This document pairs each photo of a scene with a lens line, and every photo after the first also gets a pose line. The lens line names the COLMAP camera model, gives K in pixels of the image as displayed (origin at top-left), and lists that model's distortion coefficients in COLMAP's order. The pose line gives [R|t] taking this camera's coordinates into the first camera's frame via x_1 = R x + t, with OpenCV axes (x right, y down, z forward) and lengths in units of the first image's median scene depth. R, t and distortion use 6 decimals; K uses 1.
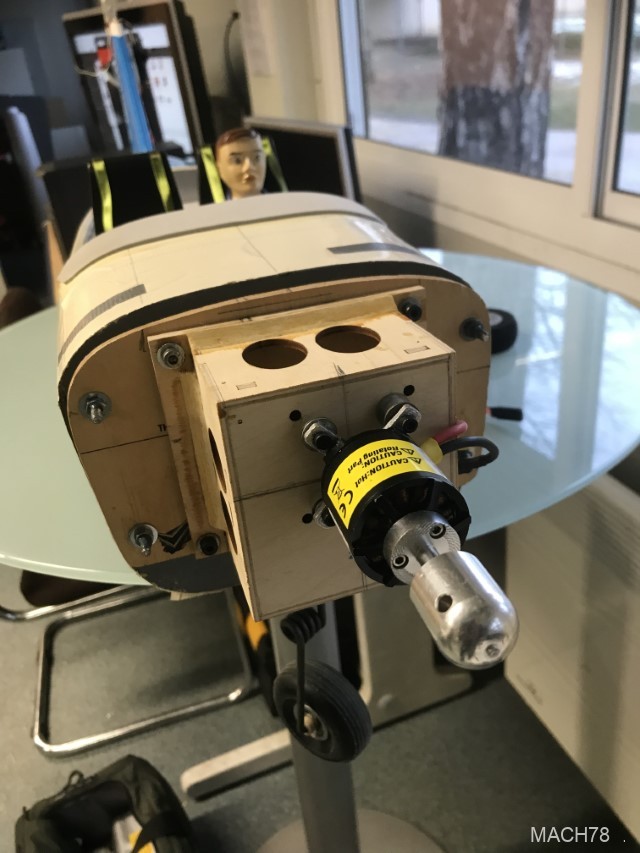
lens RADIAL K [[712.4, 0, 320.0], [0, 712.4, 426.5], [0, 0, 1]] dist [-0.000342, -0.004523]
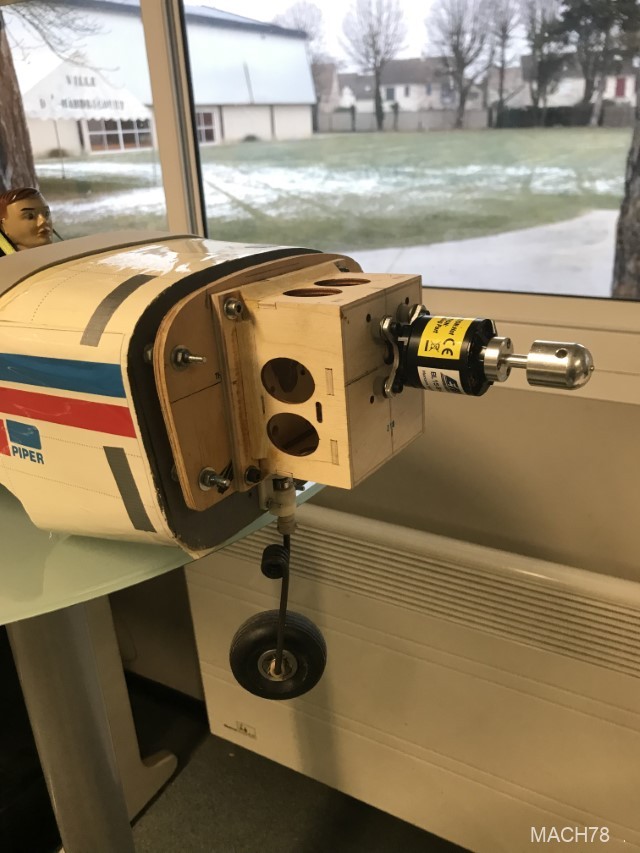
lens RADIAL K [[712.4, 0, 320.0], [0, 712.4, 426.5], [0, 0, 1]] dist [-0.000342, -0.004523]
pose [[0.765818, -0.181486, 0.616917, -0.850883], [0.287306, 0.954838, -0.075755, 0.225511], [-0.575307, 0.235258, 0.783374, -0.015290]]
